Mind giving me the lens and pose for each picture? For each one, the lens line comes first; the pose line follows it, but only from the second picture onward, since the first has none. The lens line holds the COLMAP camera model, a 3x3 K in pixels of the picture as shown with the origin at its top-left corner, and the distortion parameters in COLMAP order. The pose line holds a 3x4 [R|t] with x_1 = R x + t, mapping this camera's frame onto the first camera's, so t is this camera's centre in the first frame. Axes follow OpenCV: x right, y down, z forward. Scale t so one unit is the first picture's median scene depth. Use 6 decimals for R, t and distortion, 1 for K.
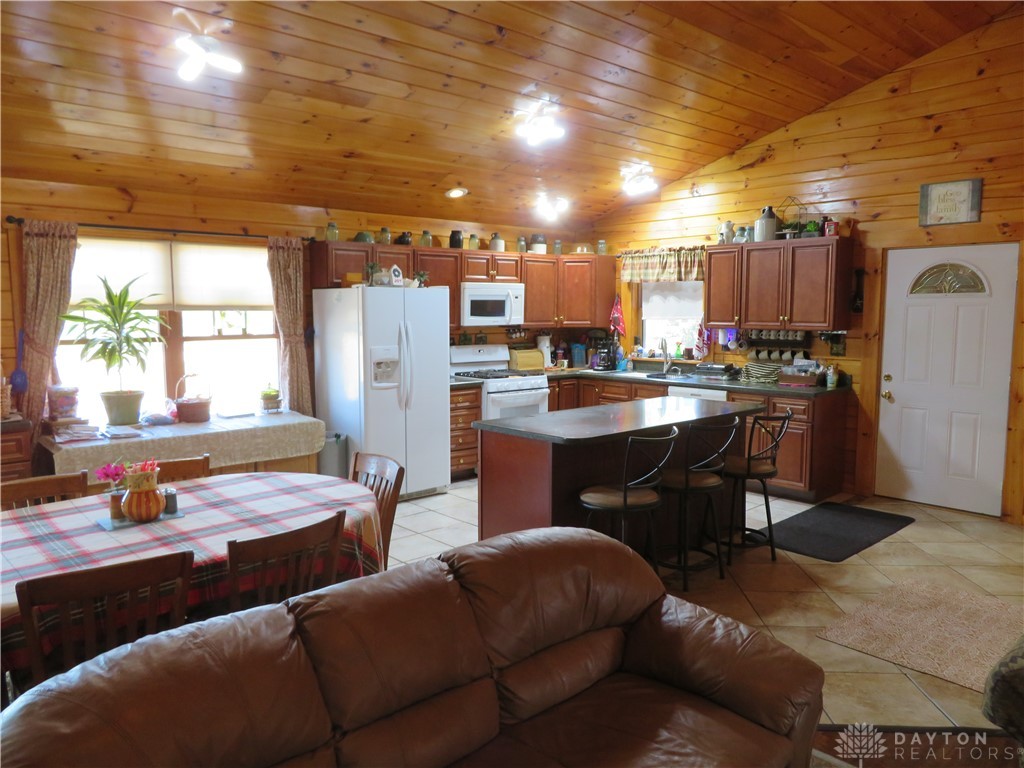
lens RADIAL K [[731.6, 0, 512.0], [0, 731.6, 384.0], [0, 0, 1]] dist [-0.010546, 0.004297]
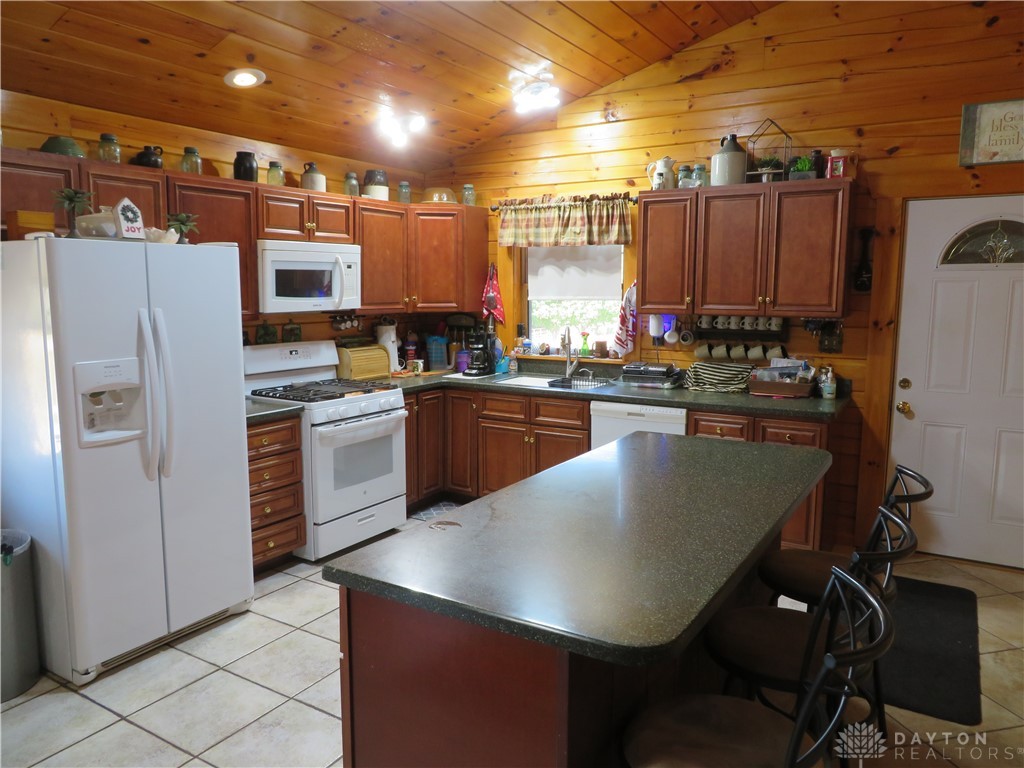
lens RADIAL K [[731.6, 0, 512.0], [0, 731.6, 384.0], [0, 0, 1]] dist [-0.010546, 0.004297]
pose [[0.959773, -0.035323, 0.278546, -0.041273], [0.026517, 0.999024, 0.035319, -0.038065], [-0.279522, -0.026512, 0.959773, 0.377258]]
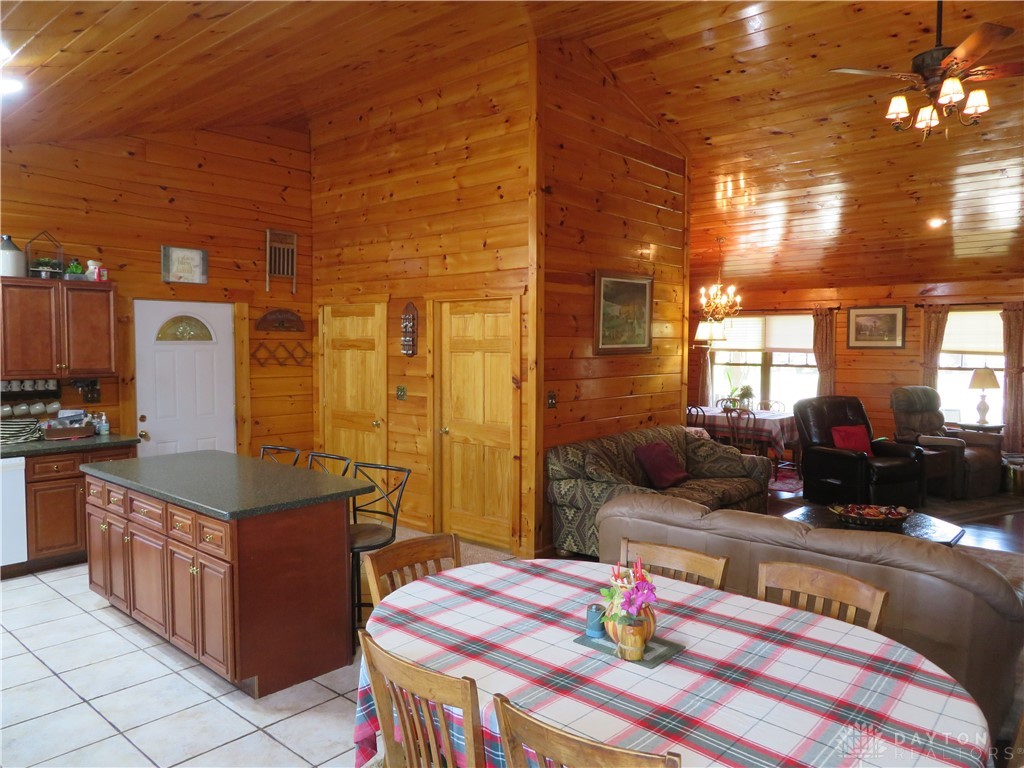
lens RADIAL K [[728.8, 0, 512.0], [0, 728.8, 384.0], [0, 0, 1]] dist [-0.009787, 0.000740]
pose [[-0.112510, -0.052325, 0.992272, -0.531205], [0.100239, 0.992921, 0.063725, -0.063551], [-0.988582, 0.106634, -0.106469, 0.503382]]
